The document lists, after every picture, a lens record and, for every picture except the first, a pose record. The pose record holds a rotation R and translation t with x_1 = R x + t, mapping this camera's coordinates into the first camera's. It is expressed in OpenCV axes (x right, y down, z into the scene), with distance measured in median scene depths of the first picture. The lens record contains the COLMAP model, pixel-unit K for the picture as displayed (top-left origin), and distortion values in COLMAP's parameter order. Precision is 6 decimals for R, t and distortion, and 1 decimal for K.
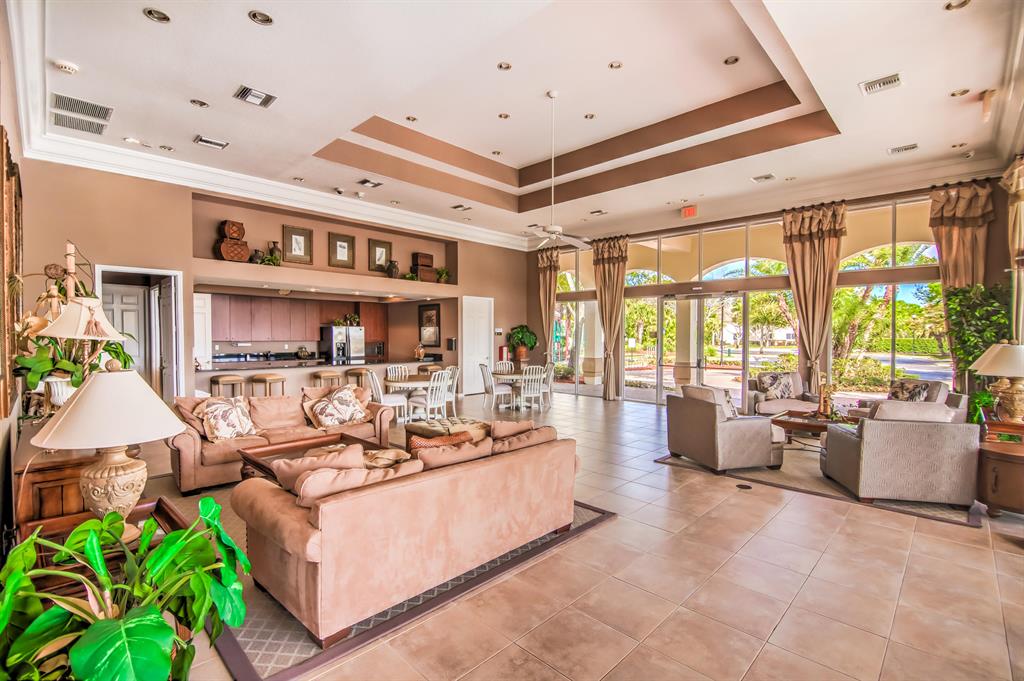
lens RADIAL K [[450.8, 0, 512.0], [0, 450.8, 340.5], [0, 0, 1]] dist [-0.001190, -0.000130]
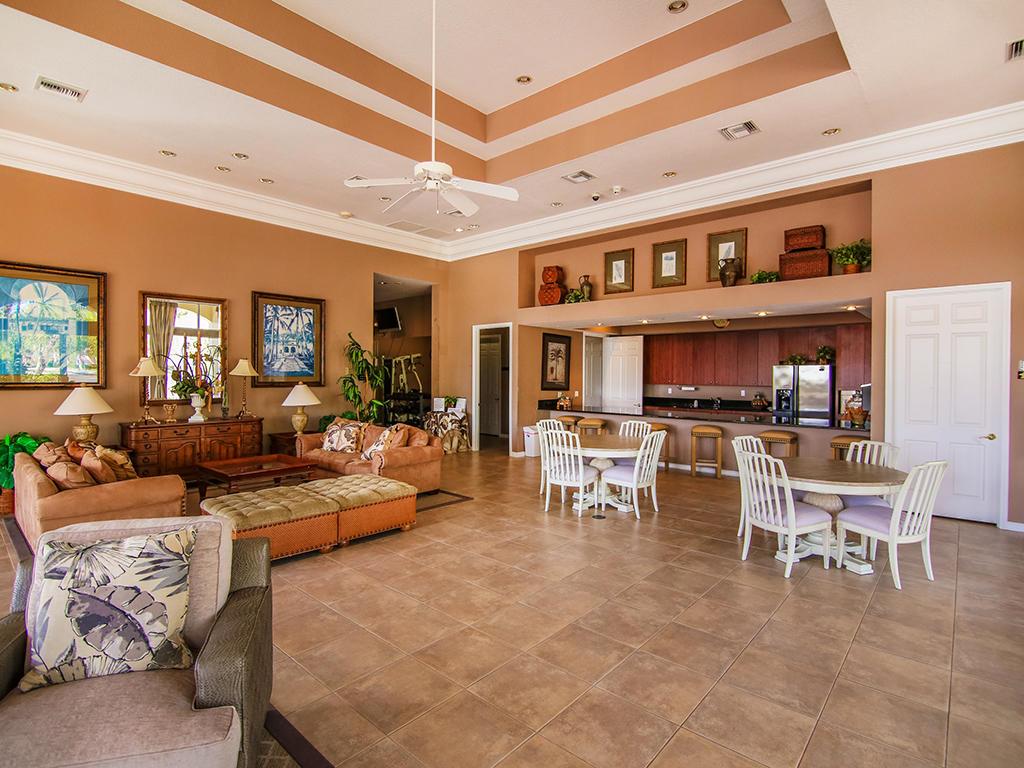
lens RADIAL K [[533.8, 0, 512.0], [0, 533.8, 384.0], [0, 0, 1]] dist [0.001160, 0.000132]
pose [[0.058043, 0.015000, -0.998201, 0.522510], [-0.013363, 0.999809, 0.014247, -0.012956], [0.998225, 0.012512, 0.058233, 0.758393]]
